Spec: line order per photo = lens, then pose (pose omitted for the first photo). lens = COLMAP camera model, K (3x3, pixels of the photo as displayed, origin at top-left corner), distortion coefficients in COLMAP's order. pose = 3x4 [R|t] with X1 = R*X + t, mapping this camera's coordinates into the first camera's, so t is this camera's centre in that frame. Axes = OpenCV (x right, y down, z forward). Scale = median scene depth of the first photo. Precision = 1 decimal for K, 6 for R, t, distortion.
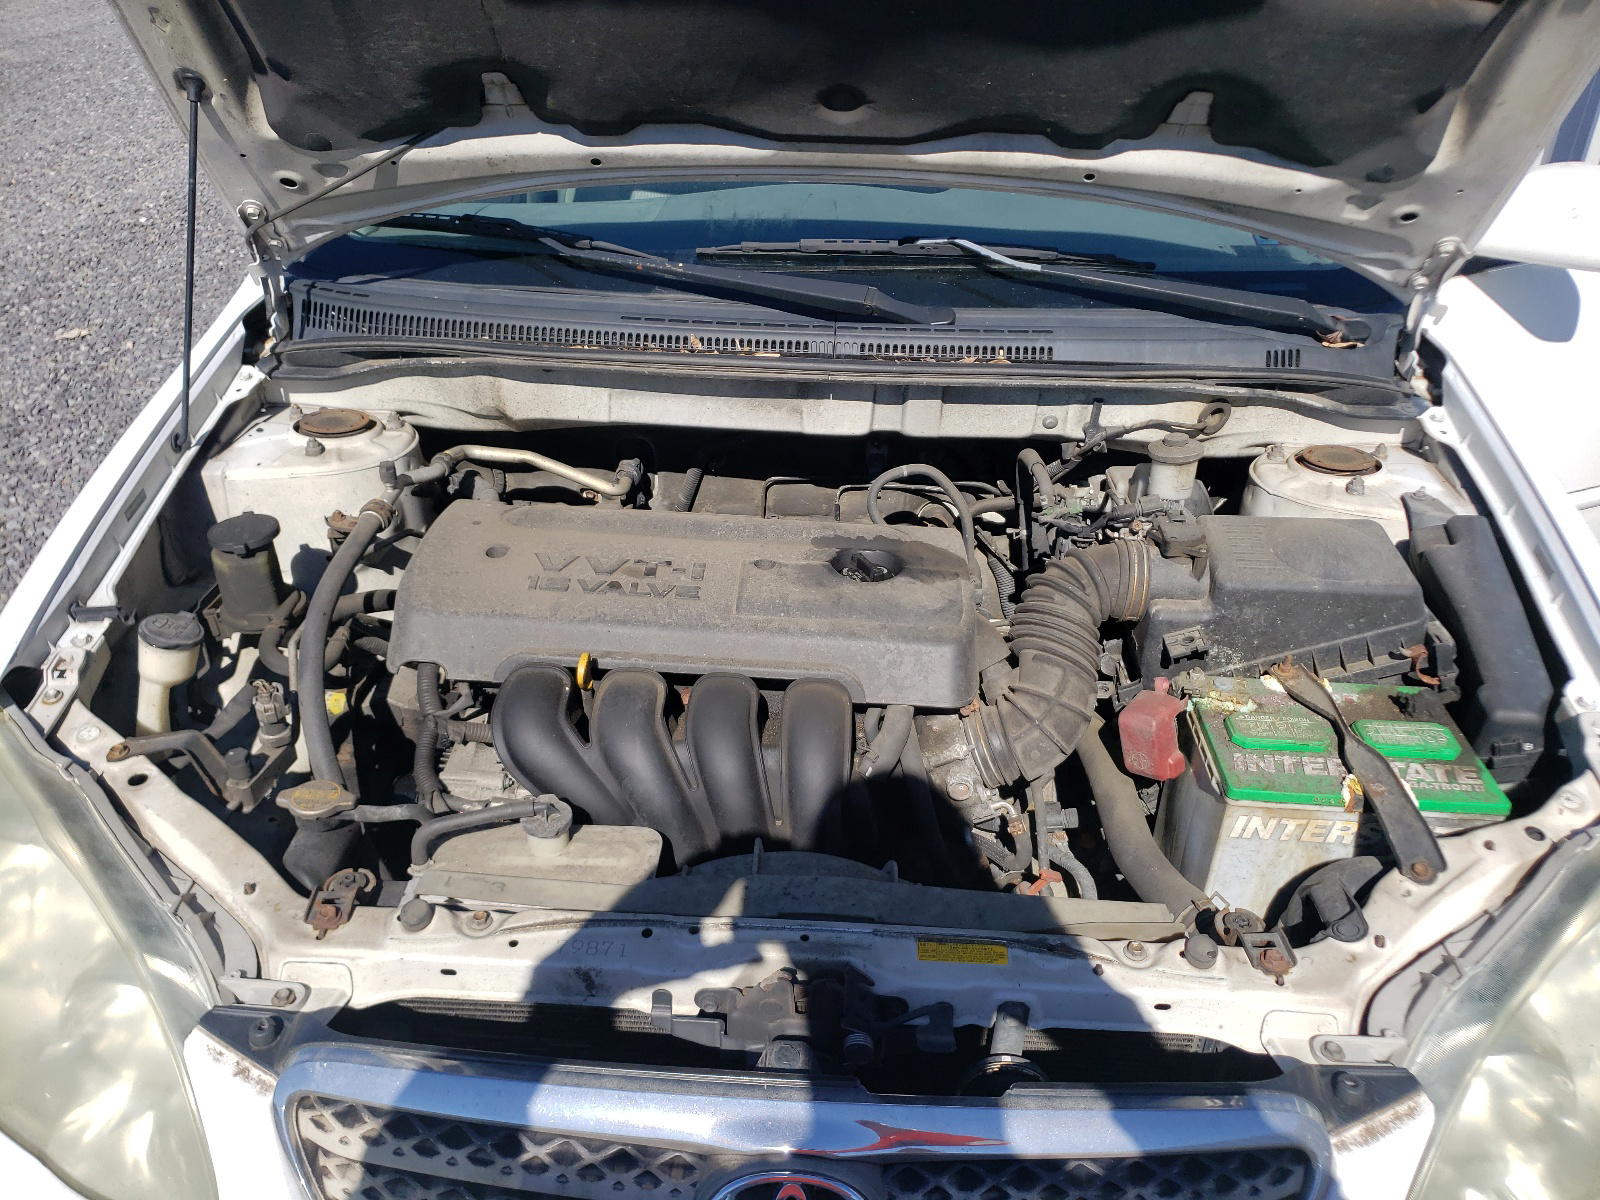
lens RADIAL K [[1242.9, 0, 805.0], [0, 1242.9, 601.0], [0, 0, 1]] dist [0.023835, -0.010118]
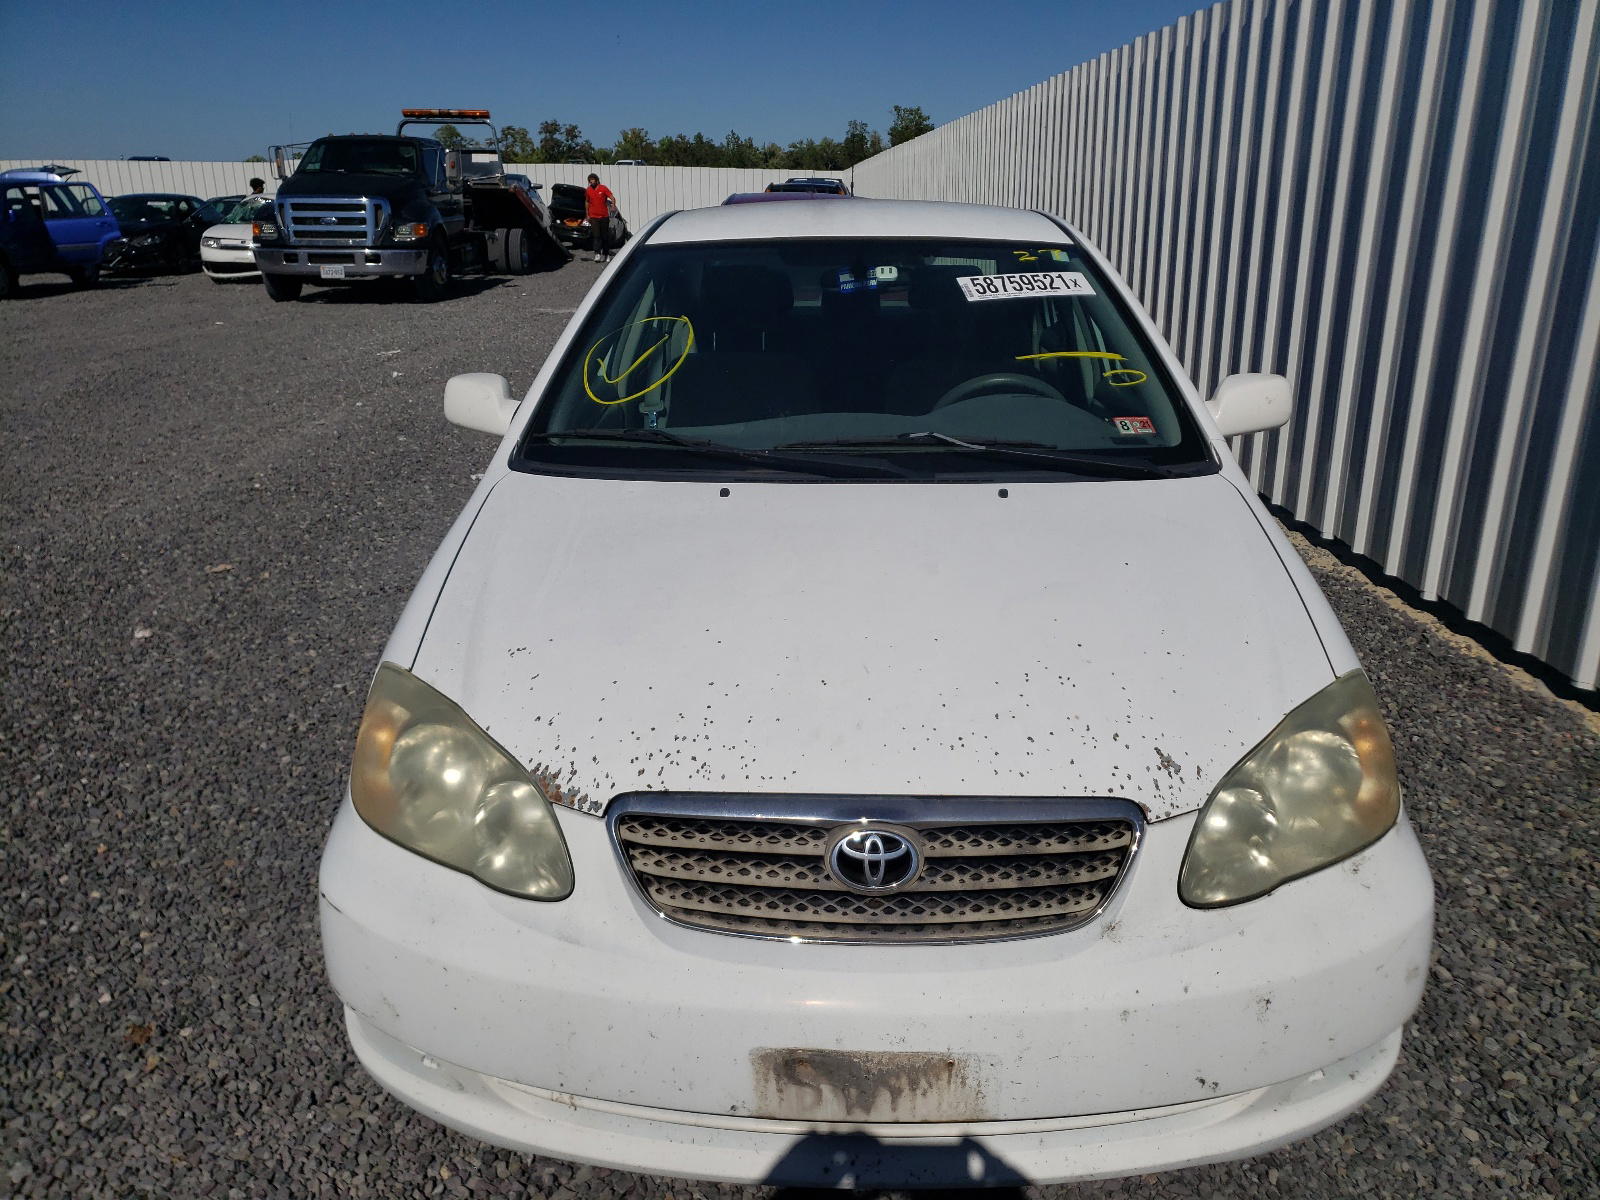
lens RADIAL K [[1242.9, 0, 799.7], [0, 1242.9, 604.9], [0, 0, 1]] dist [0.023835, -0.010118]
pose [[0.999590, -0.027952, 0.006147, -0.024236], [0.028620, 0.977444, -0.209247, 0.094258], [-0.000160, 0.209337, 0.977844, -0.190408]]
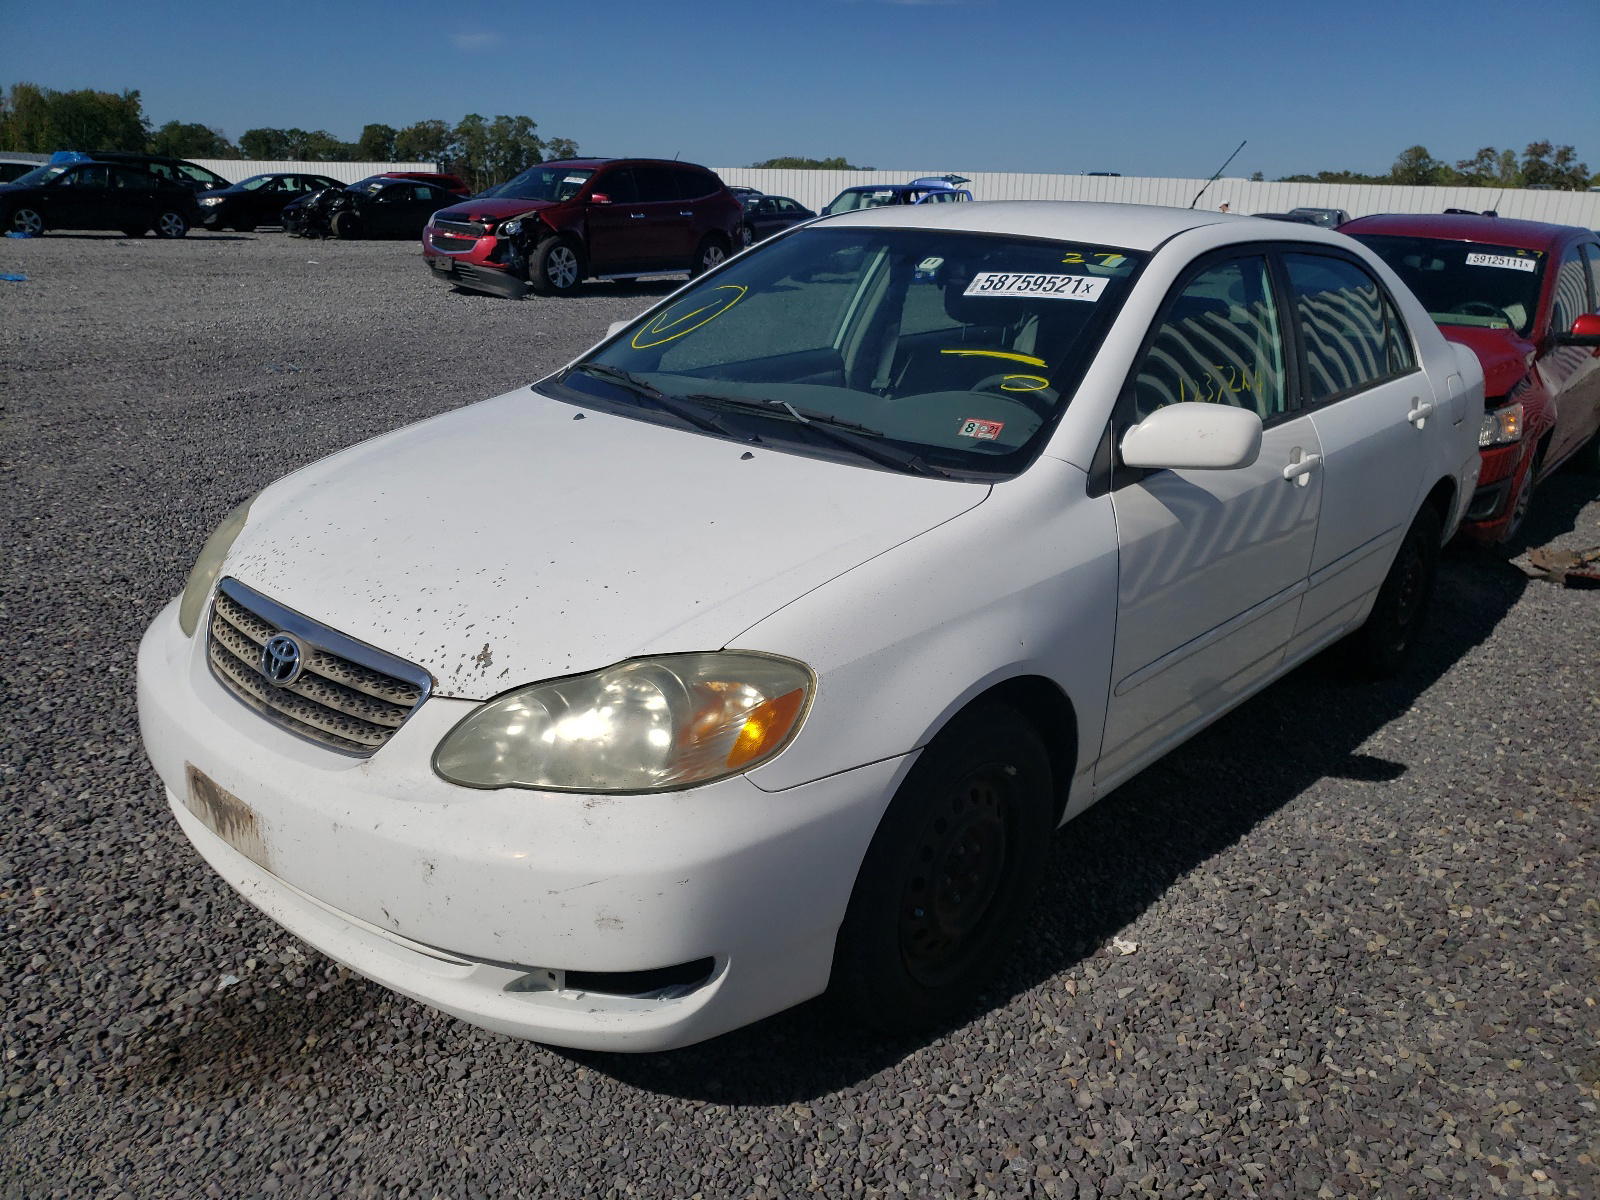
lens RADIAL K [[1242.9, 0, 807.8], [0, 1242.9, 597.8], [0, 0, 1]] dist [0.023835, -0.010118]
pose [[0.785833, 0.201532, -0.584681, 0.434028], [-0.334085, 0.933933, -0.127108, 0.062842], [0.520437, 0.295218, 0.801244, -0.103150]]
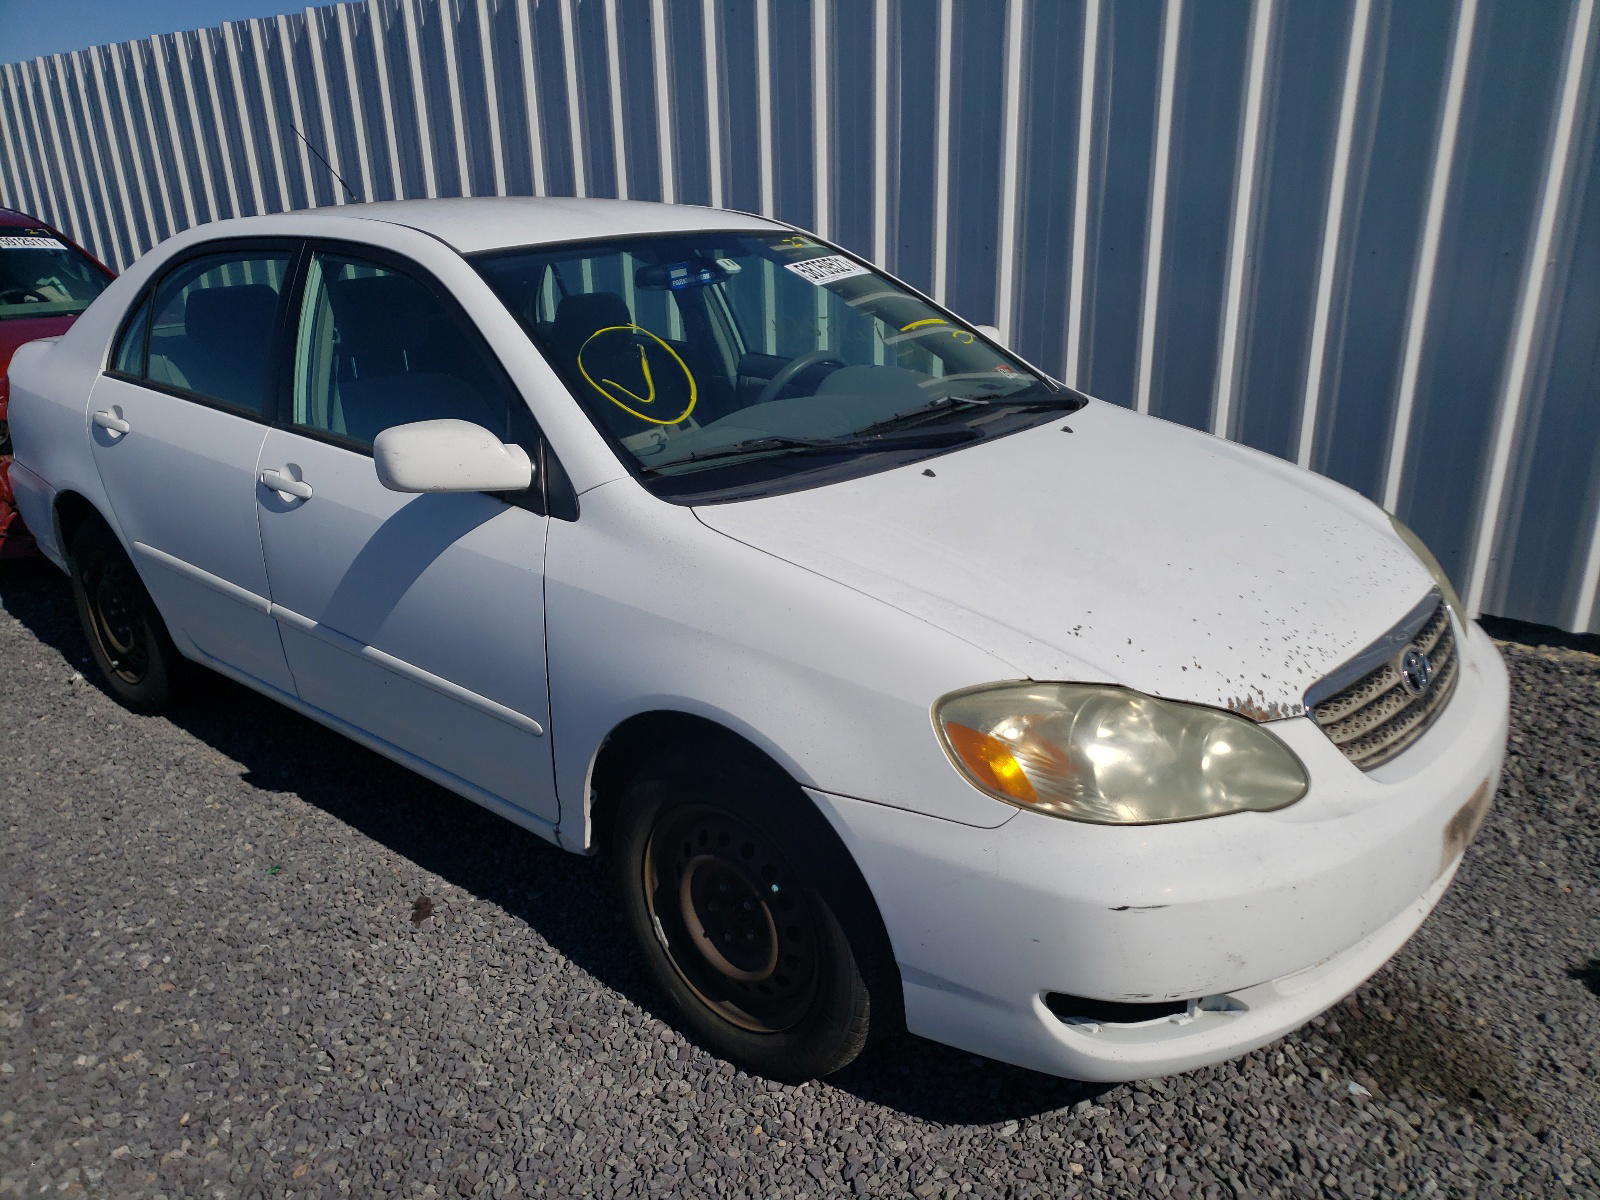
lens RADIAL K [[1242.9, 0, 799.8], [0, 1242.9, 604.6], [0, 0, 1]] dist [0.023835, -0.010118]
pose [[0.632191, -0.286337, 0.719962, -0.508672], [0.420631, 0.907191, -0.008552, -0.031680], [-0.650695, 0.308245, 0.693961, -0.010216]]
